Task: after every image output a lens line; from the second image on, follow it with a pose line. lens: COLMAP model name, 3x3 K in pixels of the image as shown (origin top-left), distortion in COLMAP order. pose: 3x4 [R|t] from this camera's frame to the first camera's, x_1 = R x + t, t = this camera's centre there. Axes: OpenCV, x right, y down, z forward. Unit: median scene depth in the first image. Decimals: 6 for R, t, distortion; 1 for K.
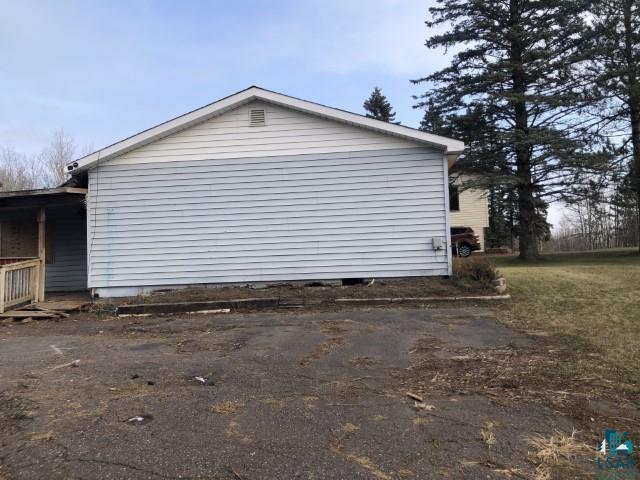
lens RADIAL K [[518.8, 0, 318.4], [0, 518.8, 241.9], [0, 0, 1]] dist [0.024019, -0.014988]
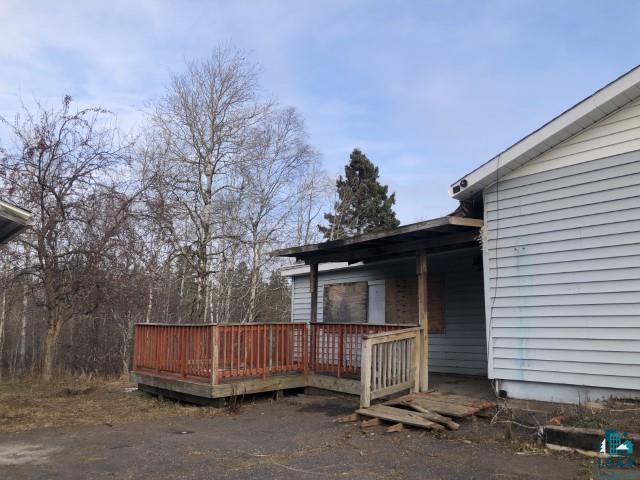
lens RADIAL K [[518.7, 0, 314.7], [0, 518.7, 235.8], [0, 0, 1]] dist [0.049686, -0.057197]
pose [[0.733608, -0.081561, -0.674661, -0.167419], [-0.010661, 0.991268, -0.131429, 0.004852], [0.679489, 0.103610, 0.726333, 0.404216]]
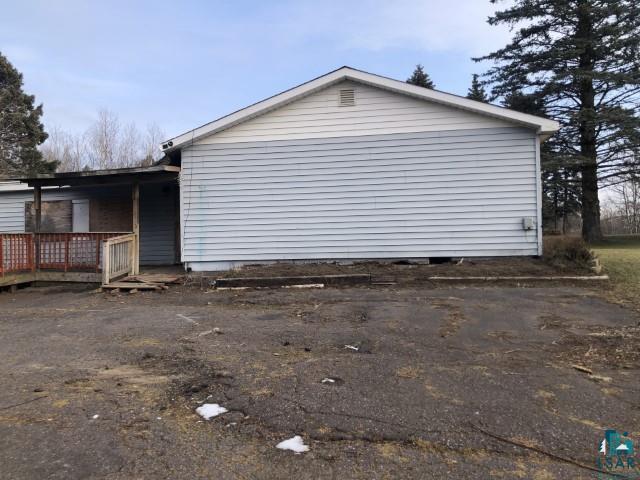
lens RADIAL K [[518.7, 0, 314.7], [0, 518.7, 235.8], [0, 0, 1]] dist [0.049686, -0.057197]
pose [[0.998364, 0.013387, -0.055582, -0.118425], [-0.011873, 0.999552, 0.027472, 0.003814], [0.055925, -0.026767, 0.998076, -0.026603]]
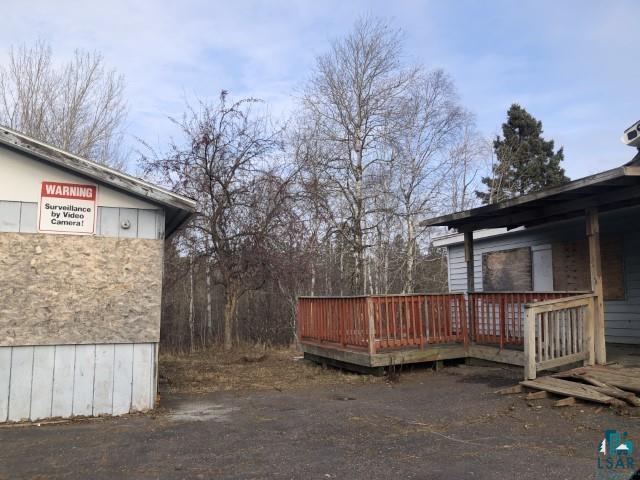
lens RADIAL K [[518.8, 0, 318.4], [0, 518.8, 241.9], [0, 0, 1]] dist [0.024019, -0.014988]
pose [[0.500582, -0.074376, -0.862488, -0.162713], [0.026640, 0.997154, -0.070527, 0.006280], [0.865279, 0.012328, 0.501139, 0.416407]]
